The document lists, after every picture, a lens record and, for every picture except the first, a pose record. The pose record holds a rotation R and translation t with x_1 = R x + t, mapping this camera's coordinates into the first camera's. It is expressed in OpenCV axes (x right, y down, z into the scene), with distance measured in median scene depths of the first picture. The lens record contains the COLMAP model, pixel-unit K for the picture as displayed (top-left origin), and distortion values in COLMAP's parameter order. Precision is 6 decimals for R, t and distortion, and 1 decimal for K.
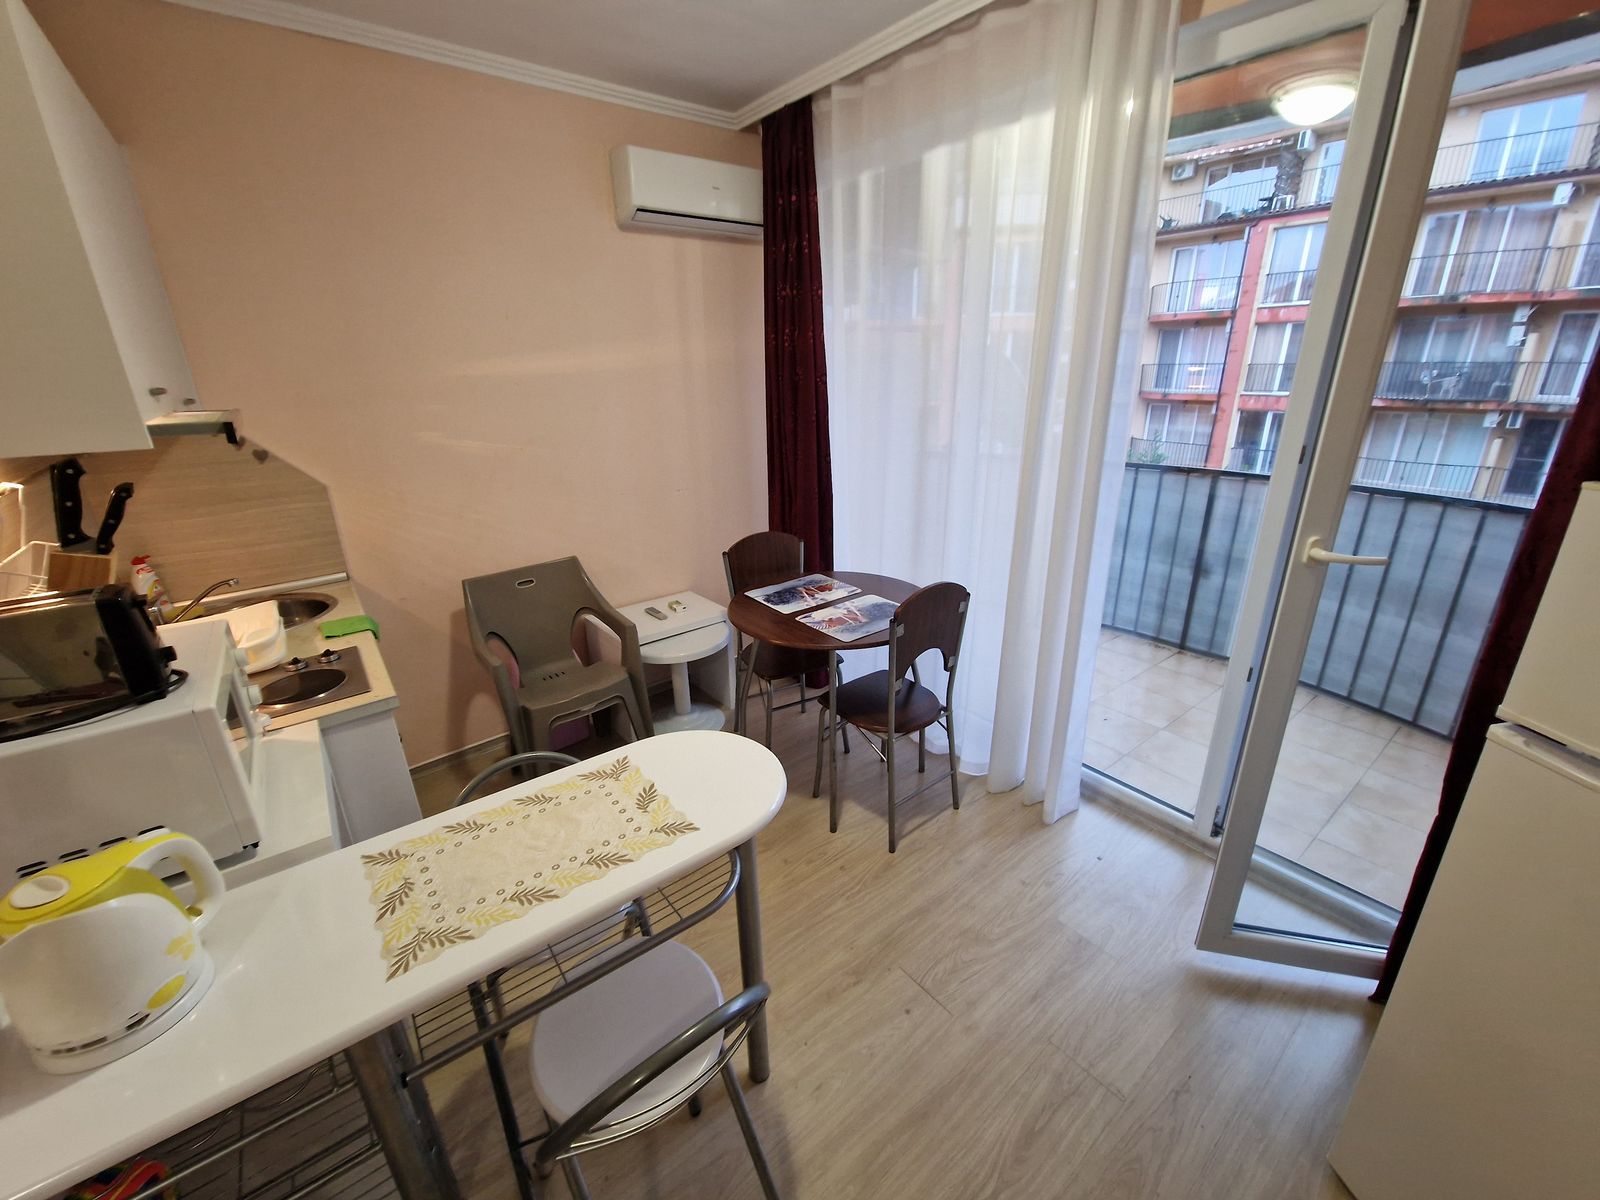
lens RADIAL K [[658.1, 0, 800.0], [0, 658.1, 600.0], [0, 0, 1]] dist [0.004462, -0.002695]
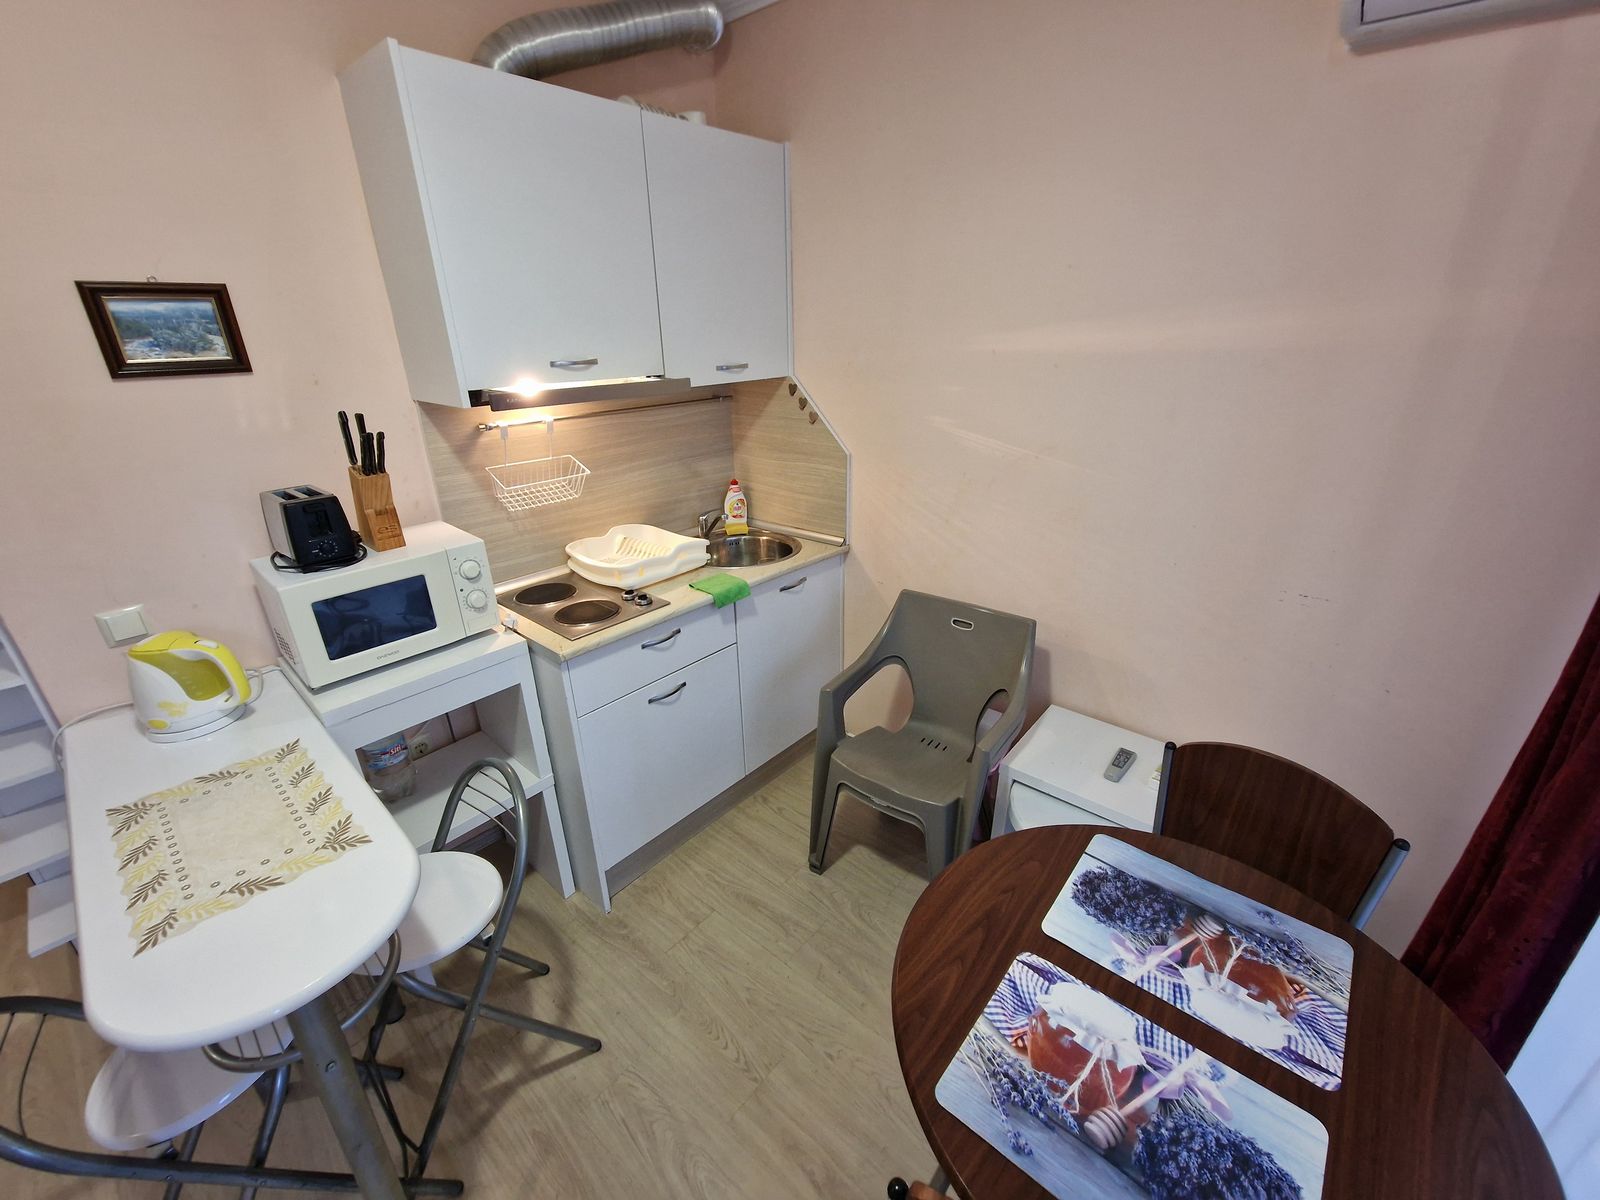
lens RADIAL K [[658.1, 0, 800.0], [0, 658.1, 600.0], [0, 0, 1]] dist [0.004462, -0.002695]
pose [[0.187125, 0.390540, -0.901367, 0.261312], [-0.324951, 0.890527, 0.318383, -0.264509], [0.927034, 0.233323, 0.293546, 0.662550]]
